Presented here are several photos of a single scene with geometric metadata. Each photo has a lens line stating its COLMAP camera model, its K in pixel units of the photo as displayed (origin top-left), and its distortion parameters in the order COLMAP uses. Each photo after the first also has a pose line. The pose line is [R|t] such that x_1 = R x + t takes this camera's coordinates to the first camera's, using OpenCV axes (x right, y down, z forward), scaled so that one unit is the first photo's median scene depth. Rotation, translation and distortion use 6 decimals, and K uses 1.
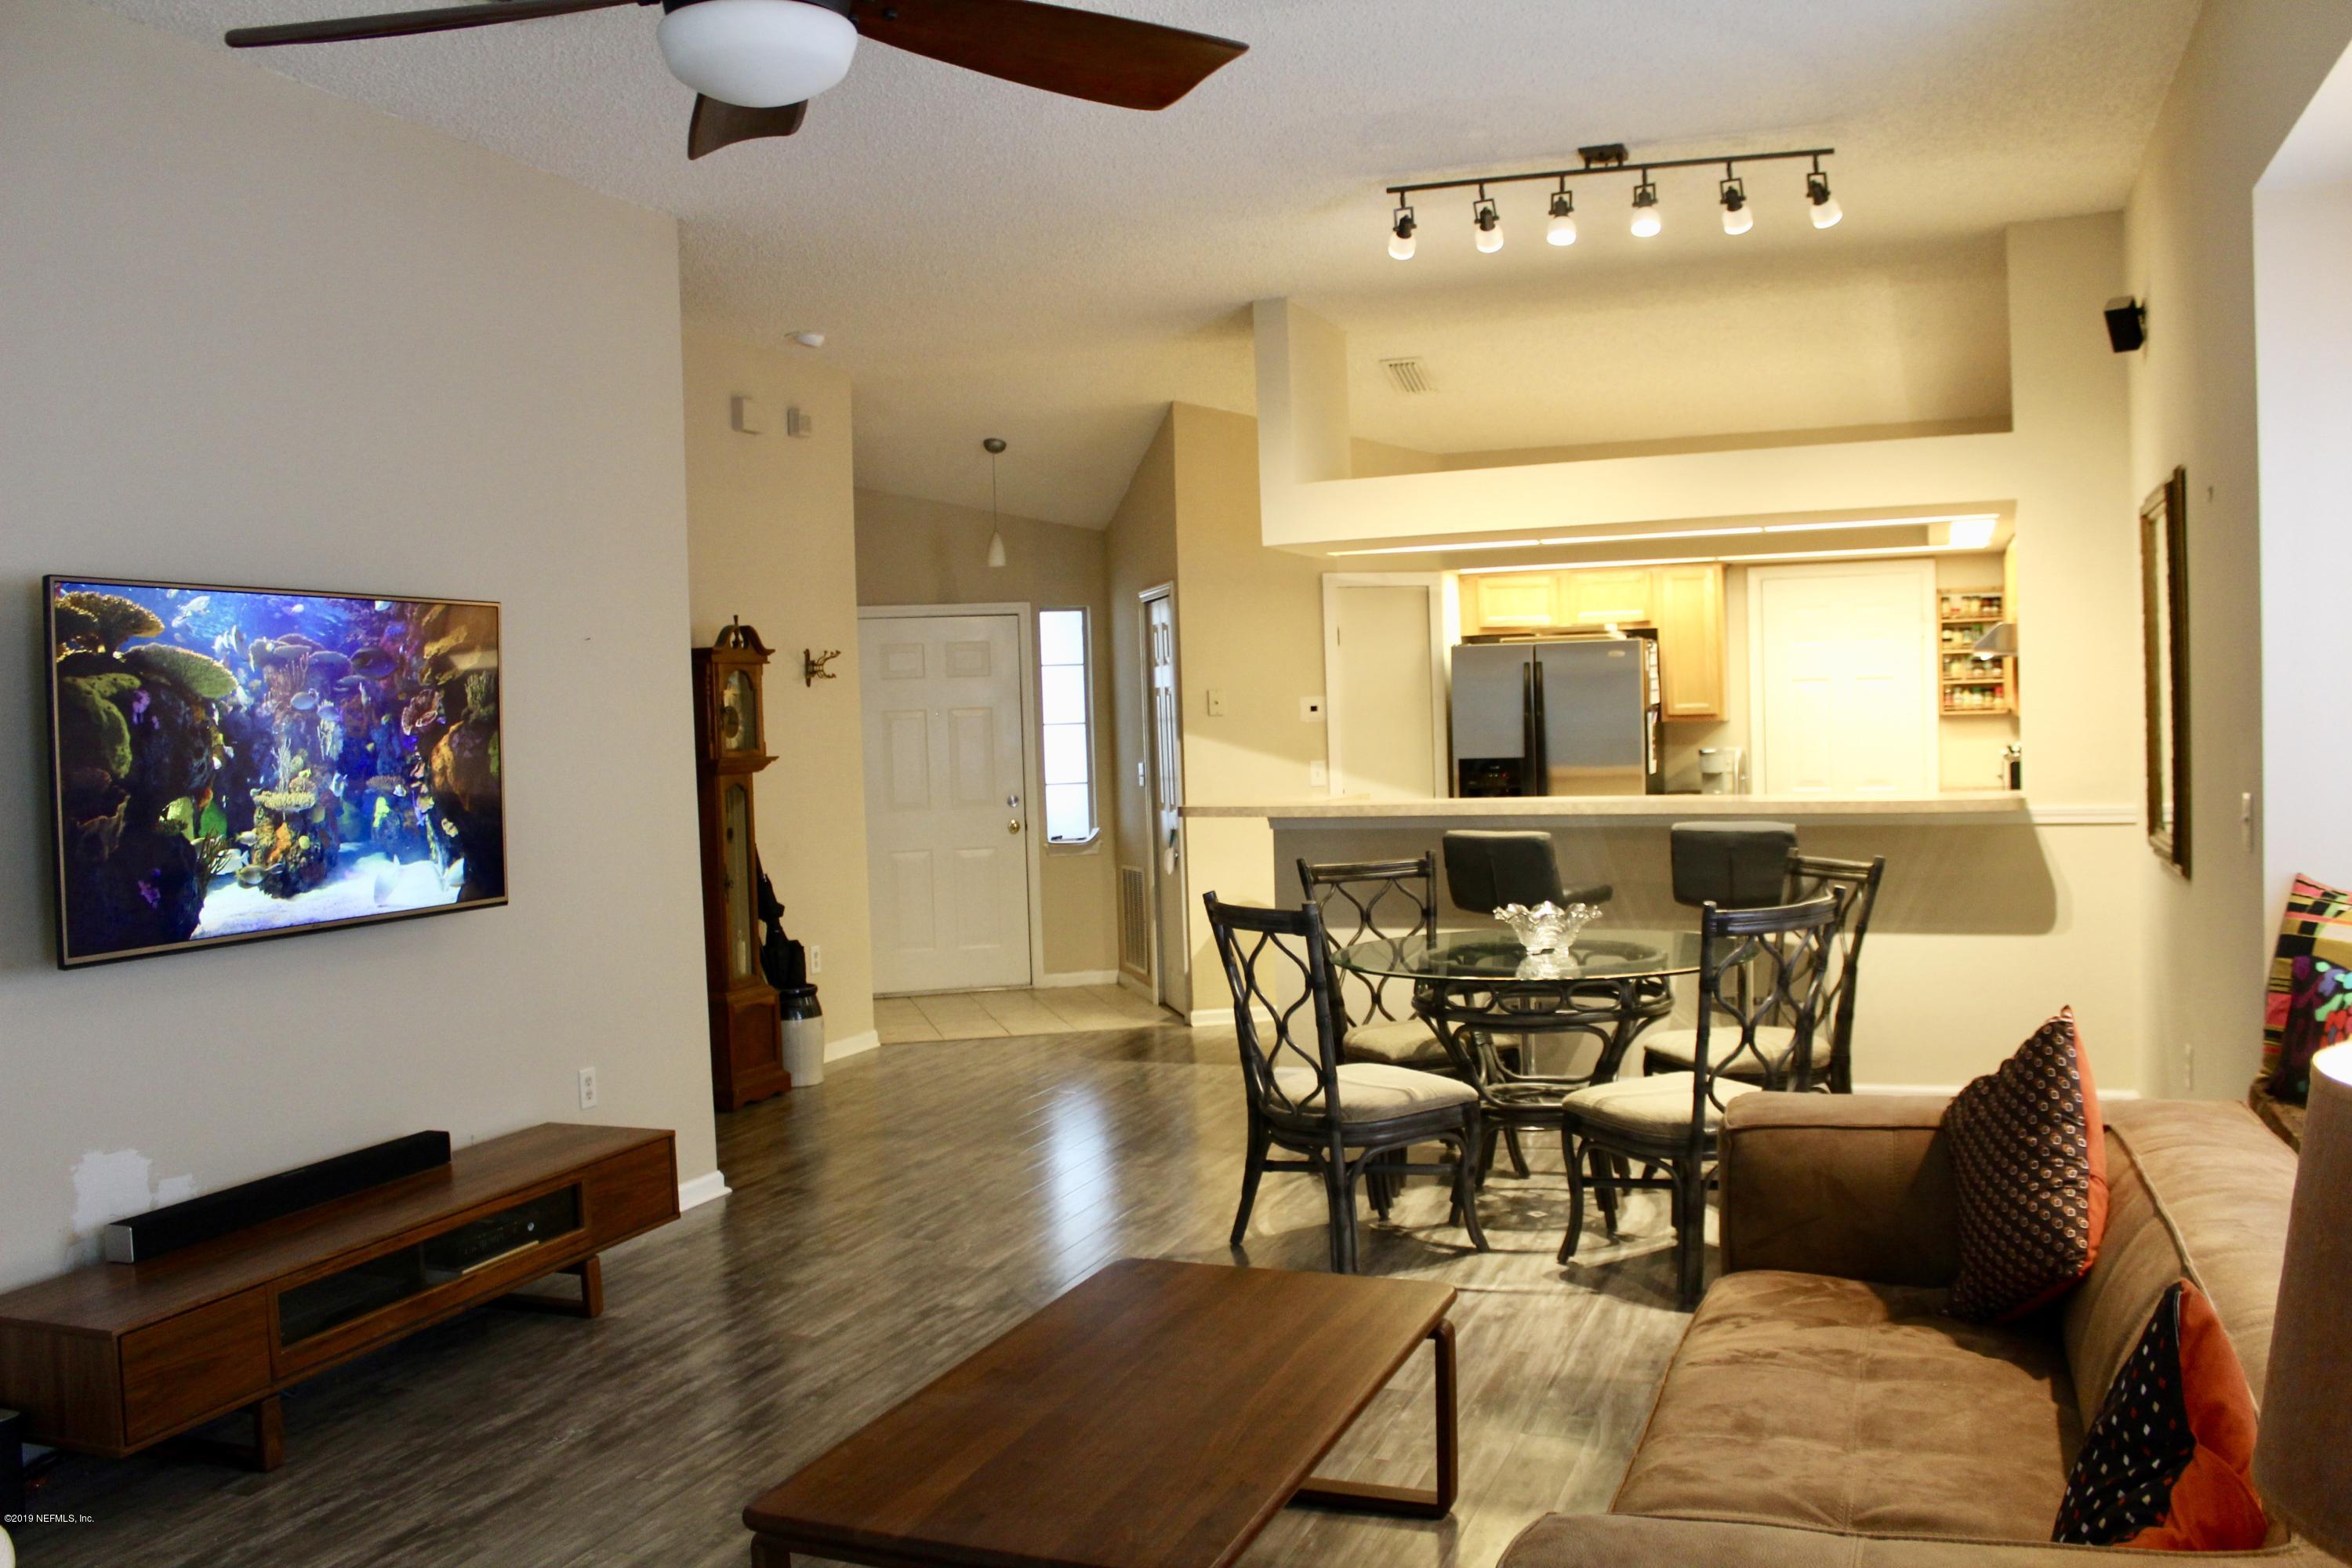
lens RADIAL K [[1957.2, 0, 1183.5], [0, 1957.2, 817.6], [0, 0, 1]] dist [-0.159523, 0.150565]
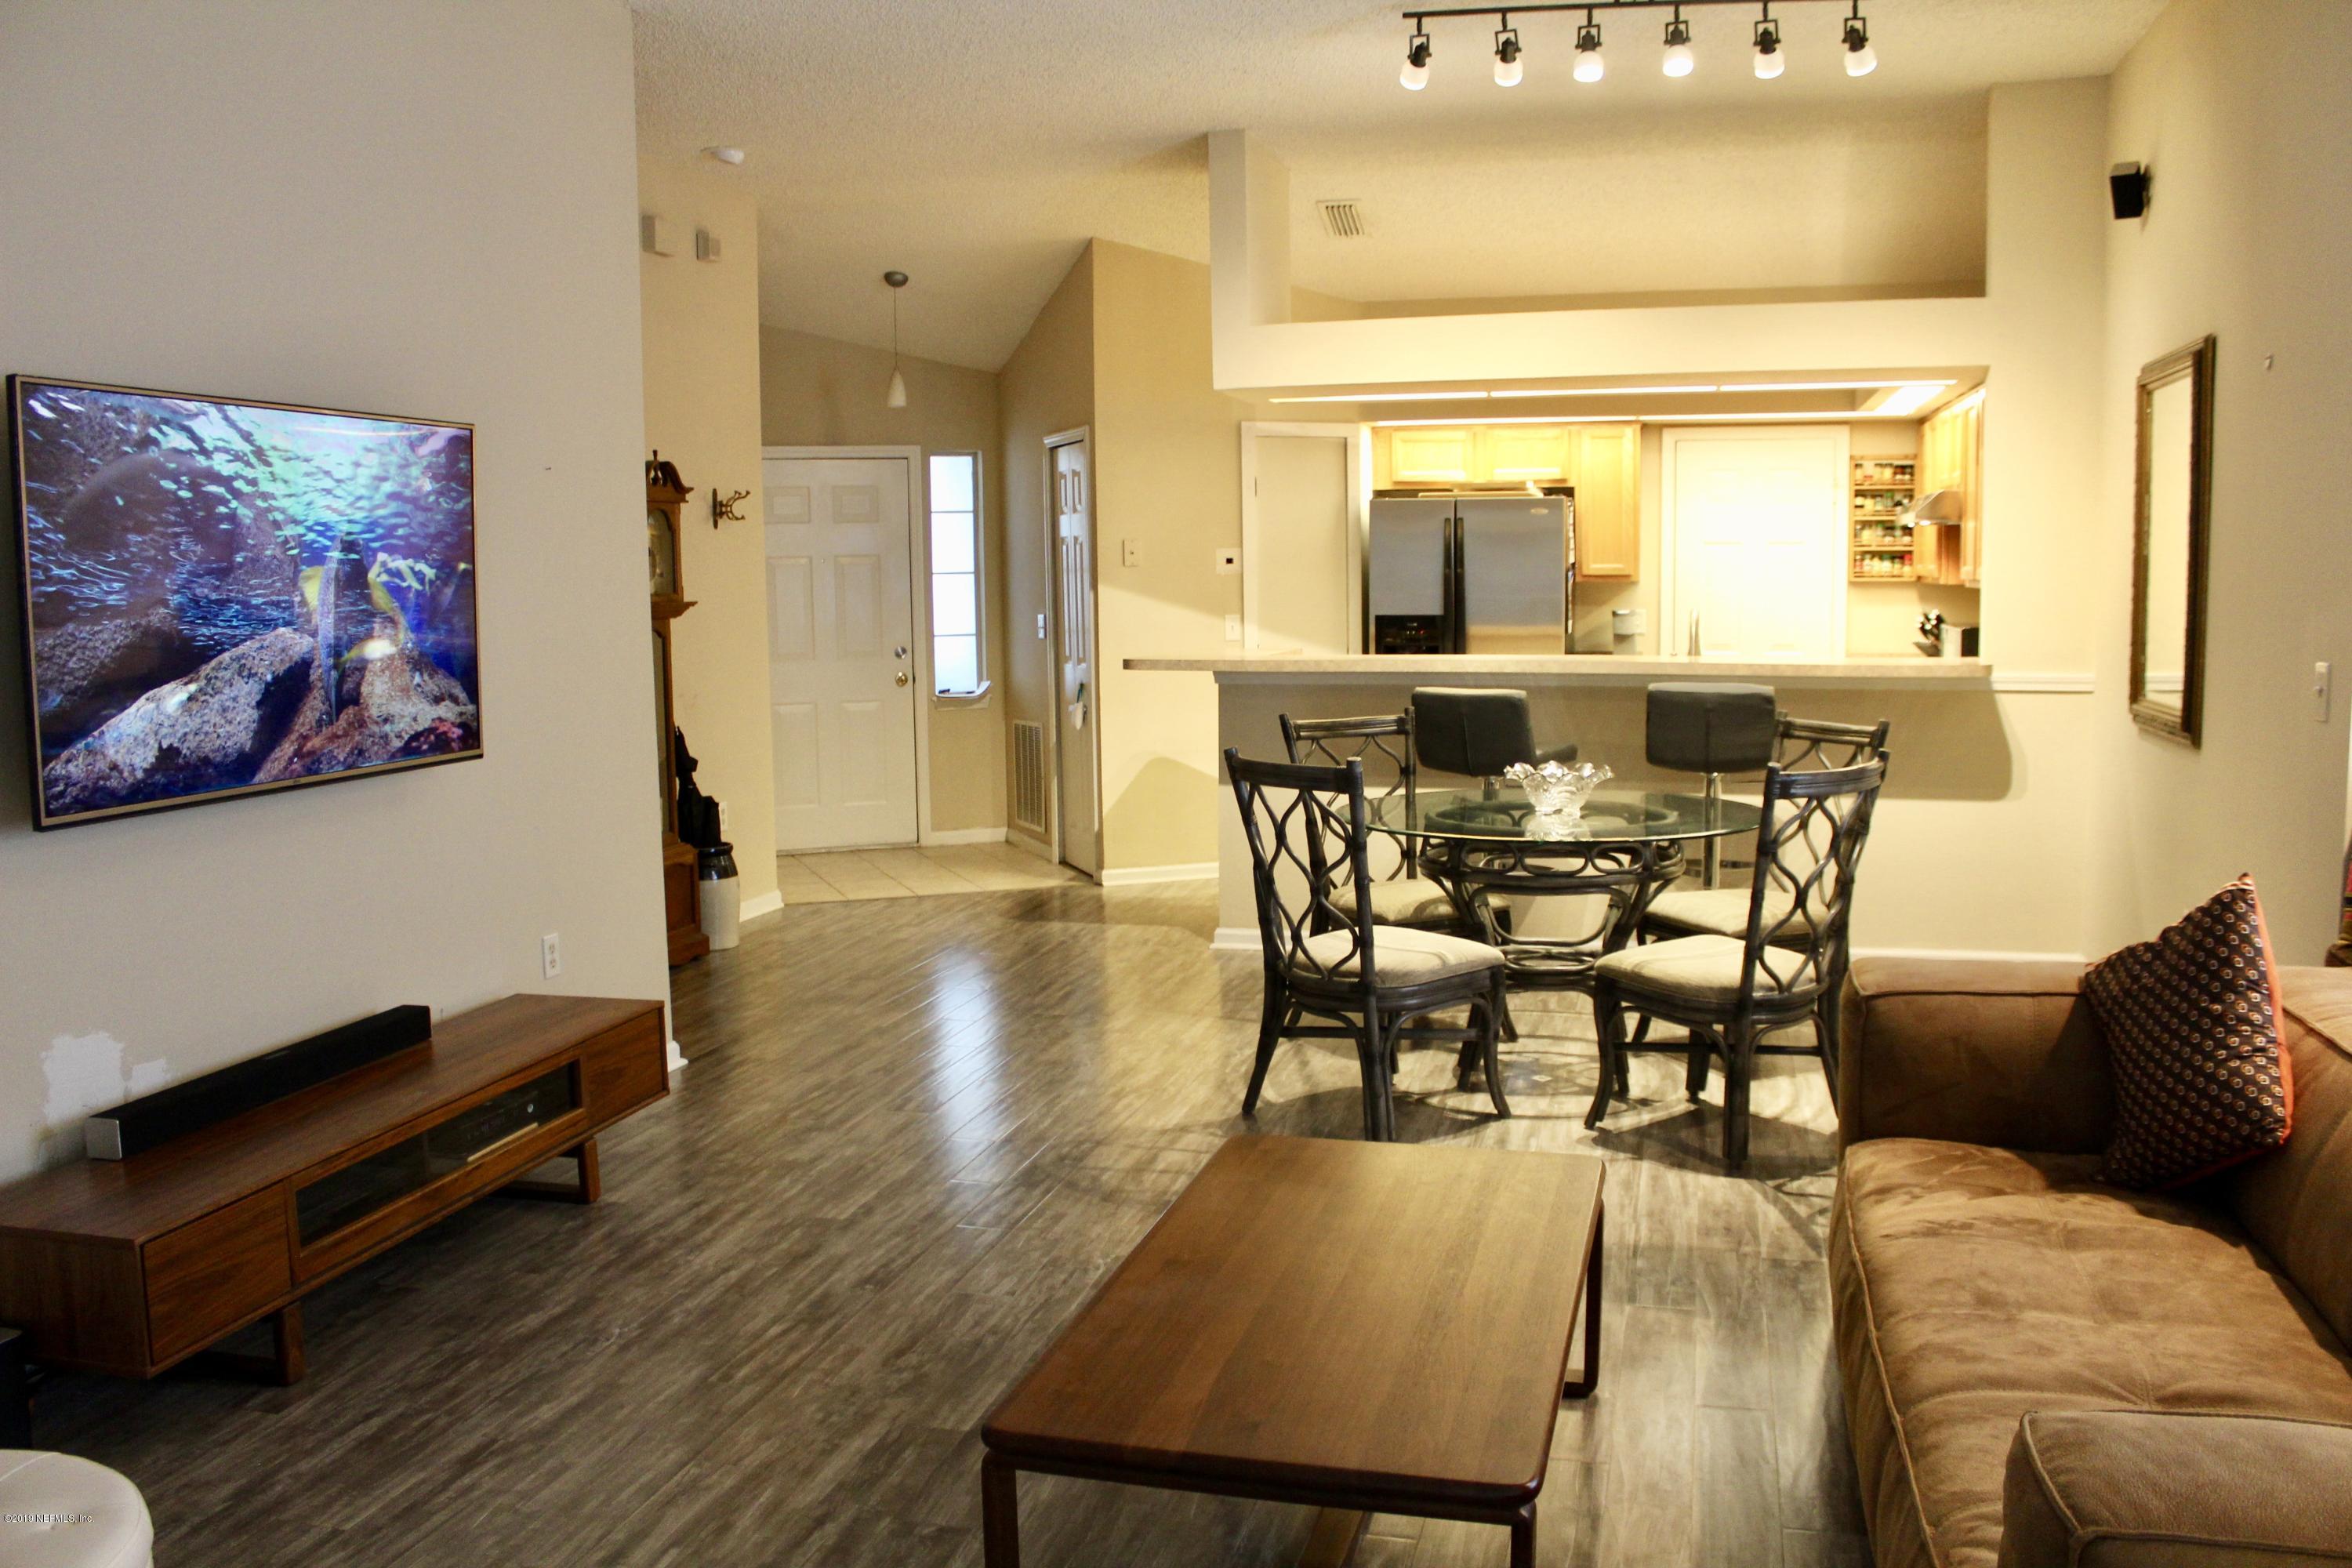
lens RADIAL K [[1957.2, 0, 1183.5], [0, 1957.2, 817.6], [0, 0, 1]] dist [-0.159523, 0.150565]
pose [[0.993484, 0.004050, 0.113903, -0.111697], [-0.012328, 0.997324, 0.072066, 0.003320], [-0.113306, -0.073000, 0.990875, 0.049765]]
